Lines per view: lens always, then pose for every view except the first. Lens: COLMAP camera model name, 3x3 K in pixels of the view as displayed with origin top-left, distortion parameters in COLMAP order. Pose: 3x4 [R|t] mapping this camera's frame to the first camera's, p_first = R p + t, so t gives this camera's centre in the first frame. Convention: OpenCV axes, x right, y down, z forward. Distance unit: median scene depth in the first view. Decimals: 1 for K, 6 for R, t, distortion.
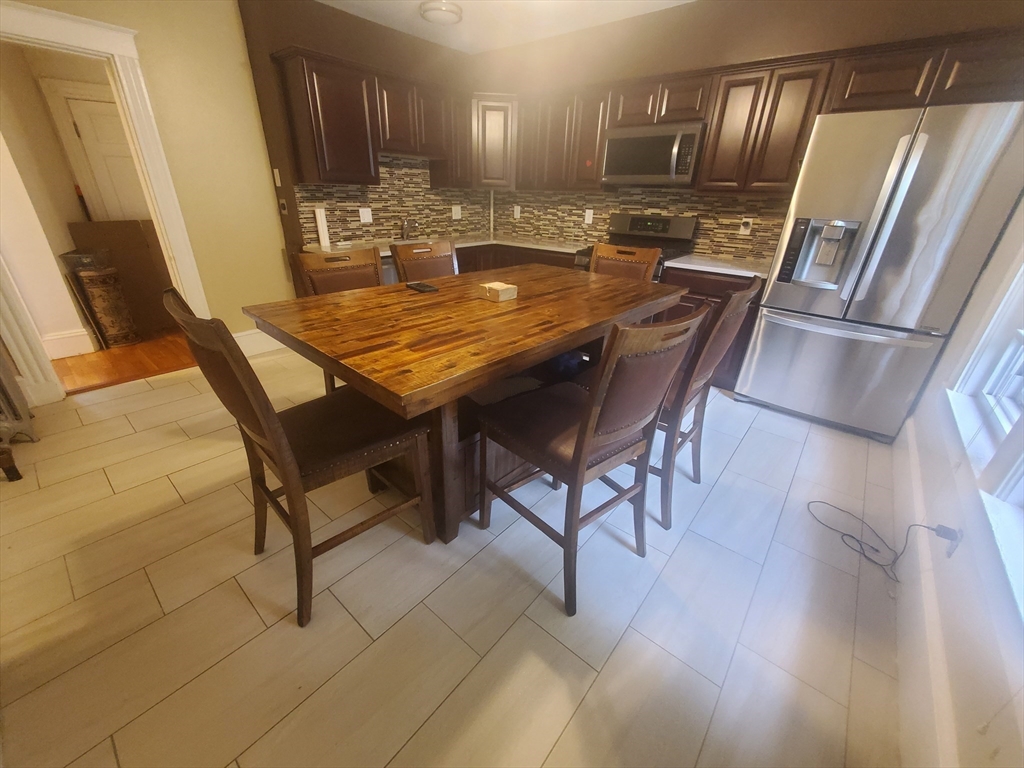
lens RADIAL K [[407.2, 0, 507.7], [0, 407.2, 385.1], [0, 0, 1]] dist [-0.001787, -0.000603]
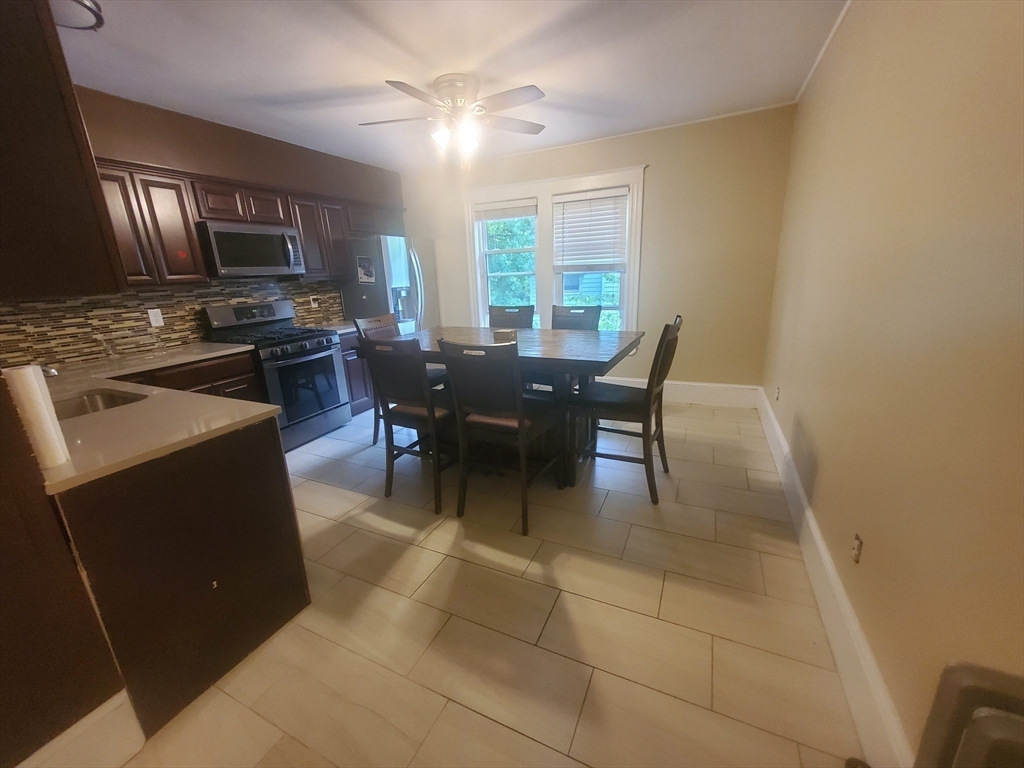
lens RADIAL K [[407.2, 0, 507.7], [0, 407.2, 385.1], [0, 0, 1]] dist [-0.001787, -0.000603]
pose [[-0.251432, -0.273116, 0.928542, -0.738344], [0.449763, 0.816519, 0.361953, -0.299567], [-0.857027, 0.508631, -0.082461, 0.578739]]
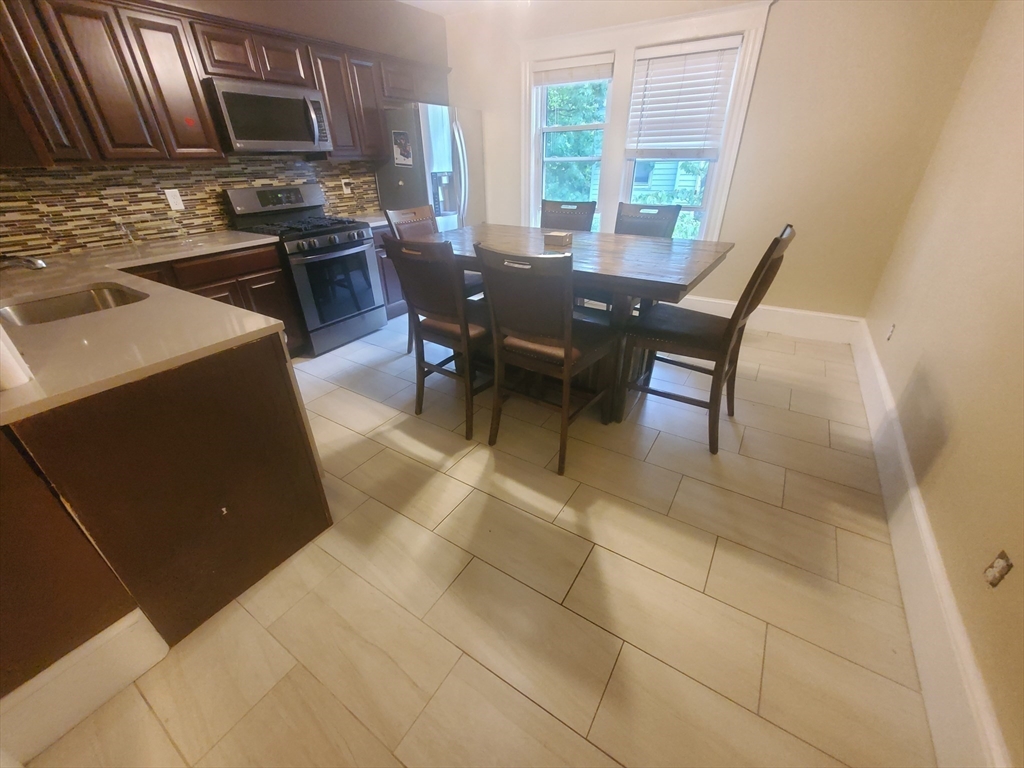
lens RADIAL K [[407.2, 0, 507.7], [0, 407.2, 385.1], [0, 0, 1]] dist [-0.001787, -0.000603]
pose [[-0.126134, -0.501924, 0.855665, -0.651051], [0.439189, 0.745161, 0.501845, -0.285565], [-0.889496, 0.439099, 0.126450, 0.562110]]
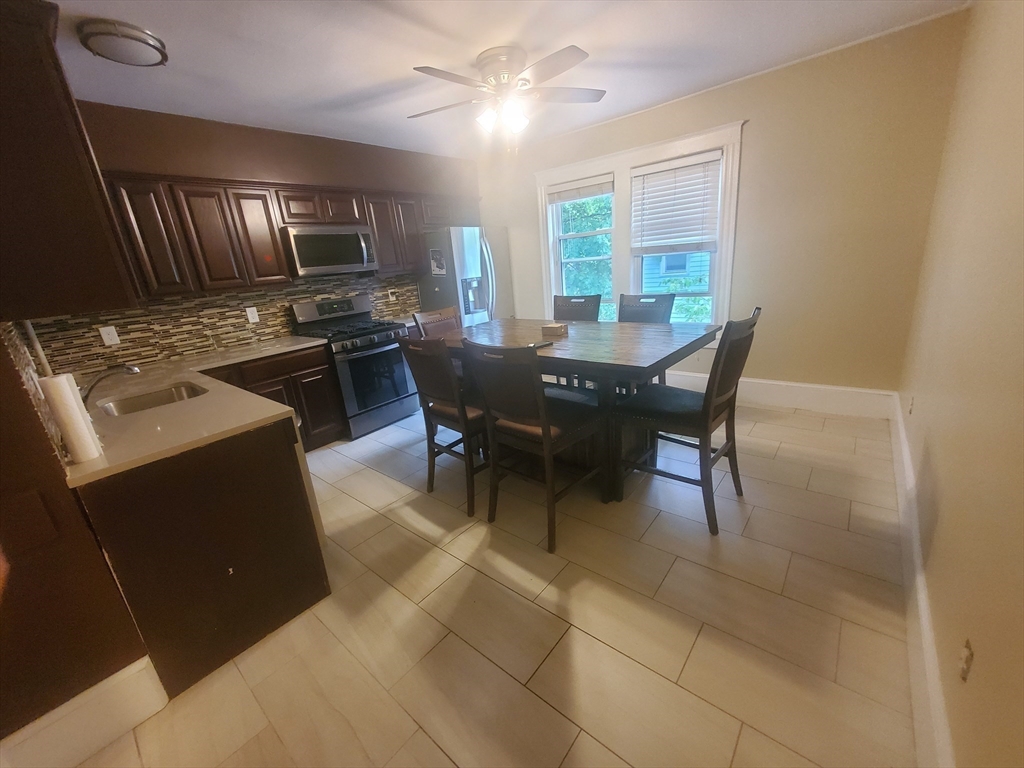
lens RADIAL K [[407.2, 0, 507.7], [0, 407.2, 385.1], [0, 0, 1]] dist [-0.001787, -0.000603]
pose [[-0.000606, -0.314625, 0.949216, -0.702788], [0.509329, 0.816771, 0.271051, -0.257567], [-0.860571, 0.483628, 0.159753, 0.477341]]
